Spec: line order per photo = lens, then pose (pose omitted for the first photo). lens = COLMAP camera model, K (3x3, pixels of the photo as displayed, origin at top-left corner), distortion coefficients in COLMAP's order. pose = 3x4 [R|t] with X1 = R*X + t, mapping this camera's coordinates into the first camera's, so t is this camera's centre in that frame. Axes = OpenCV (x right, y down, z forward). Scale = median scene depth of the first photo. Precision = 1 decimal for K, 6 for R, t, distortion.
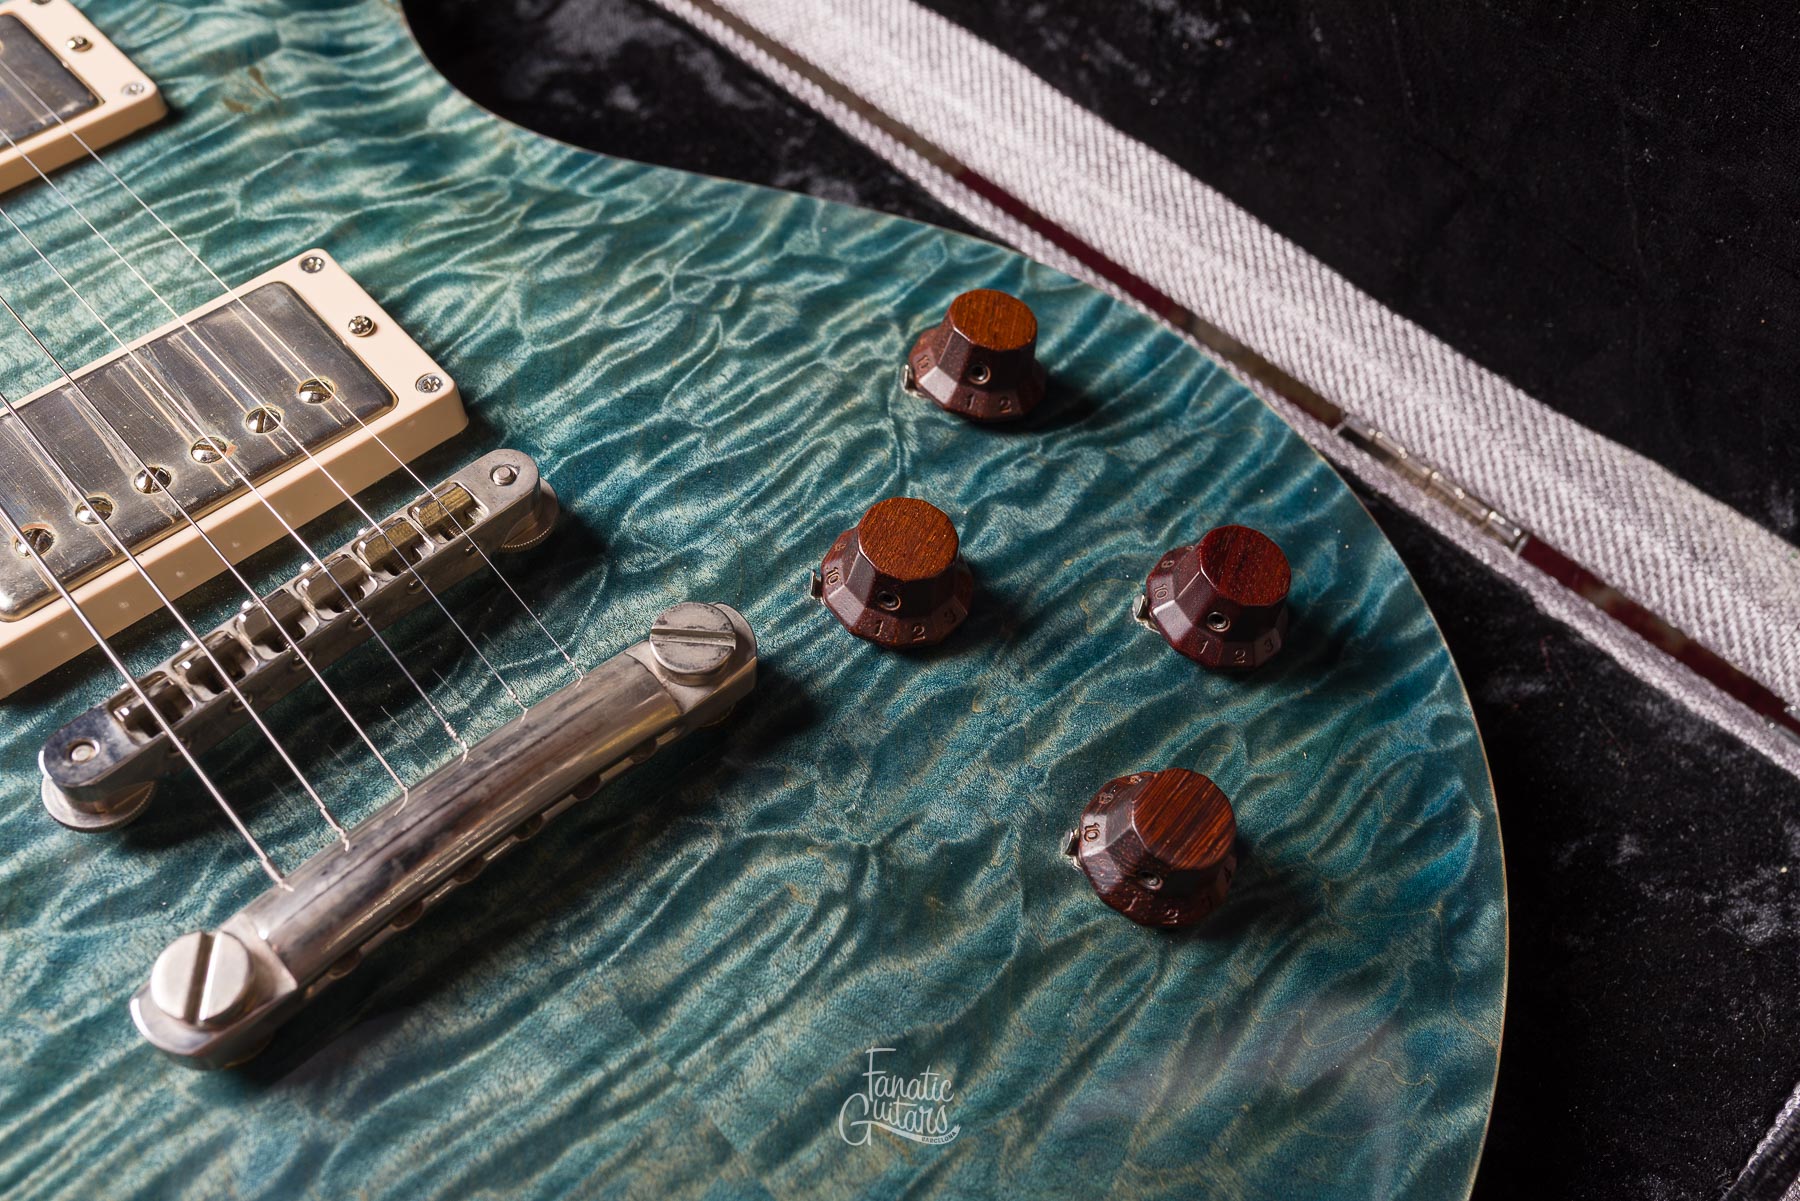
lens RADIAL K [[1805.5, 0, 900.0], [0, 1805.5, 600.5], [0, 0, 1]] dist [0.000312, -0.003427]
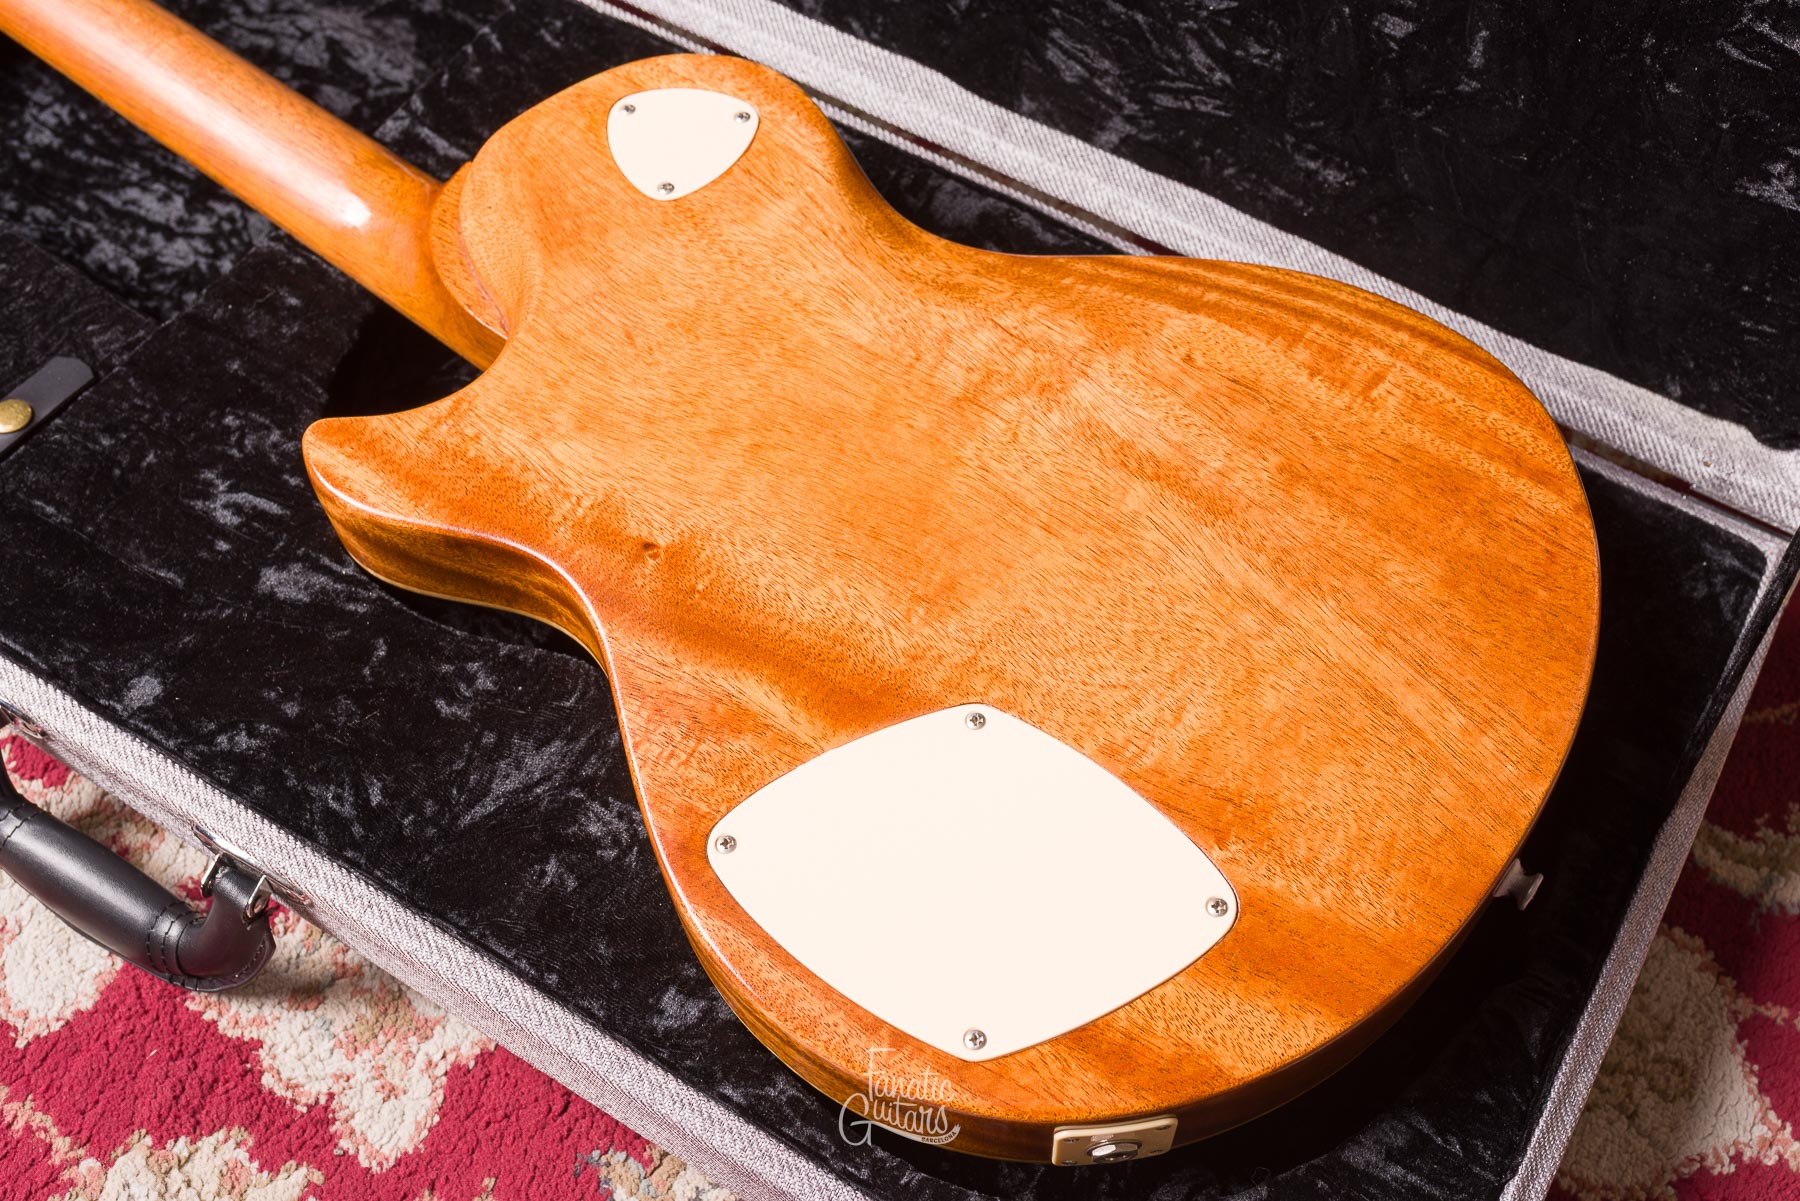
lens RADIAL K [[1848.0, 0, 949.5], [0, 1848.0, 612.1], [0, 0, 1]] dist [-0.000698, 0.002058]
pose [[0.979102, -0.168205, 0.114306, -0.575847], [0.165405, 0.985652, 0.033625, -0.007191], [-0.118322, -0.014016, 0.992876, -0.942666]]
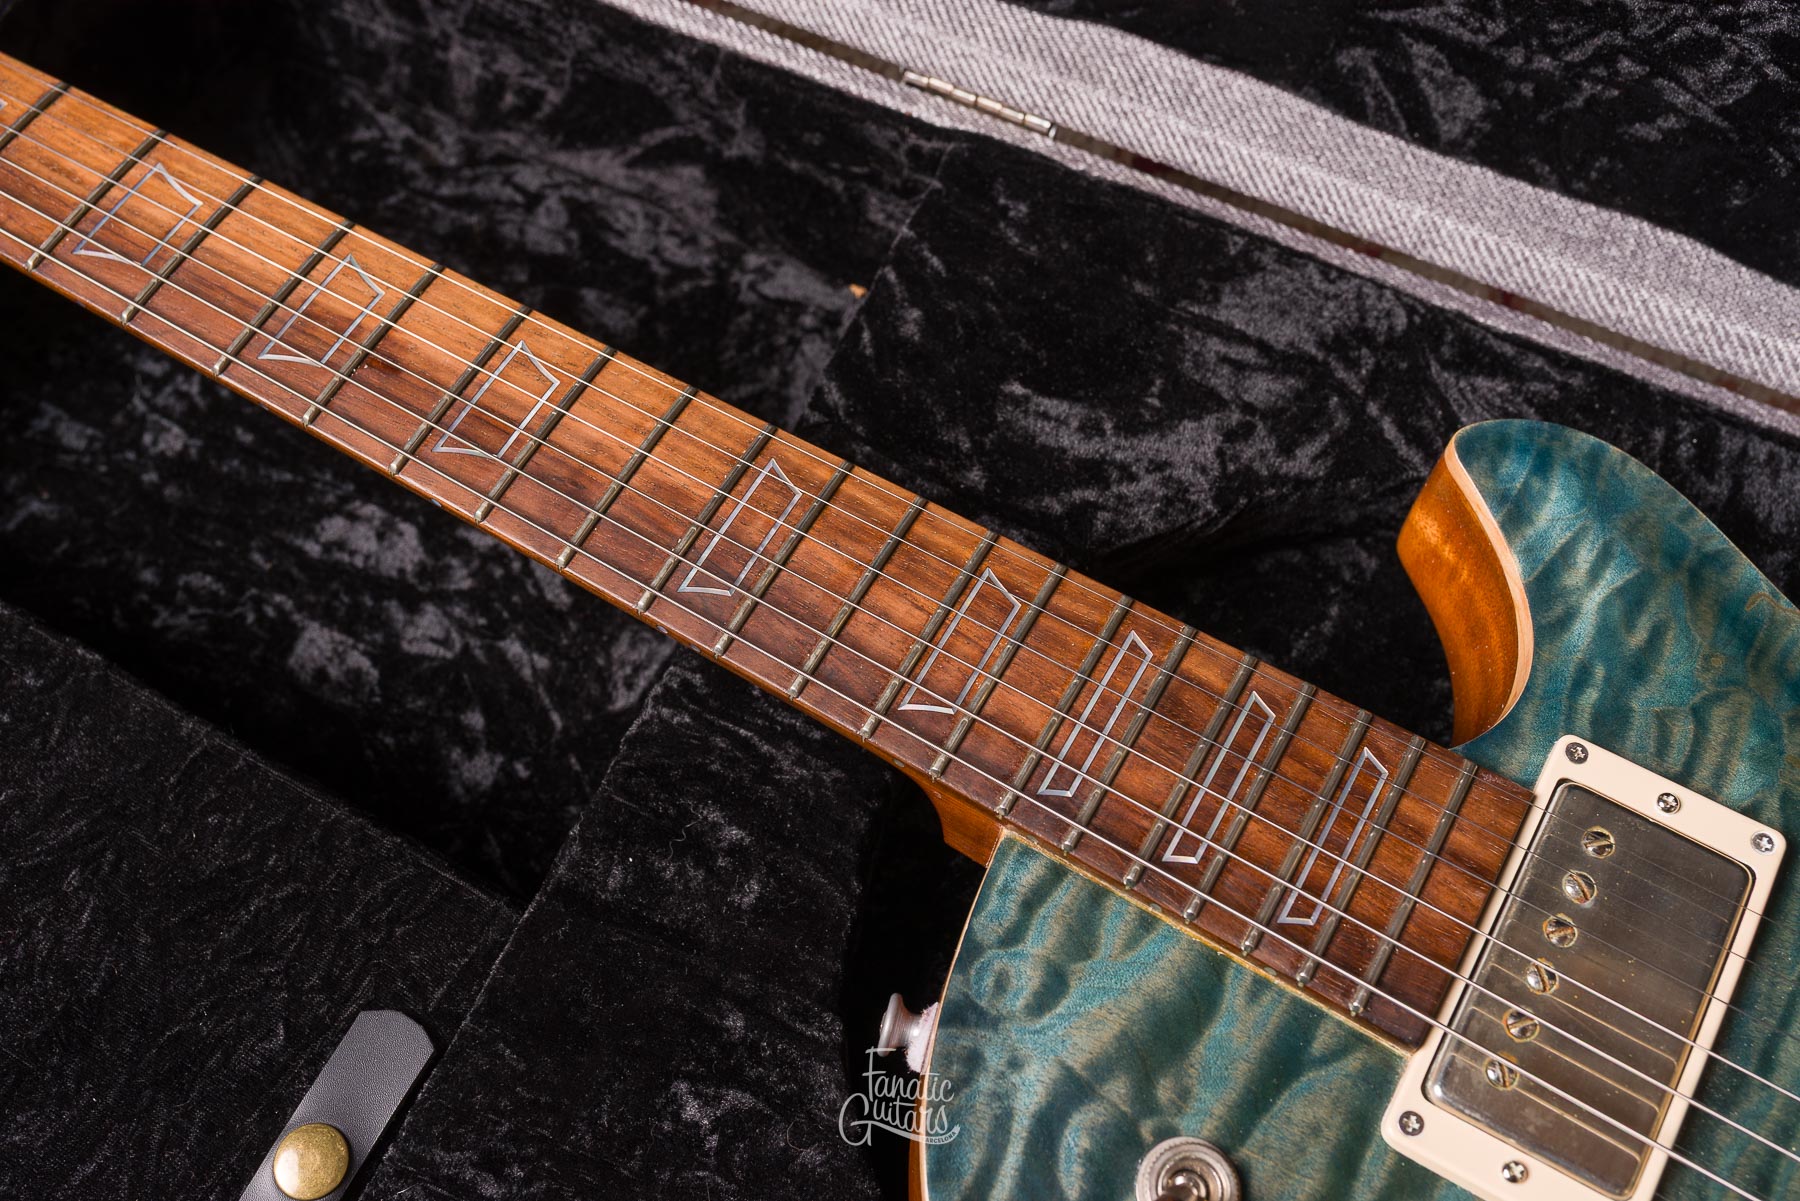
lens RADIAL K [[1776.6, 0, 900.0], [0, 1776.6, 600.5], [0, 0, 1]] dist [0.002045, -0.002308]
pose [[0.954141, -0.285691, 0.089420, -0.973362], [0.267627, 0.947899, 0.172810, -0.740803], [-0.134131, -0.140953, 0.980888, 0.131066]]
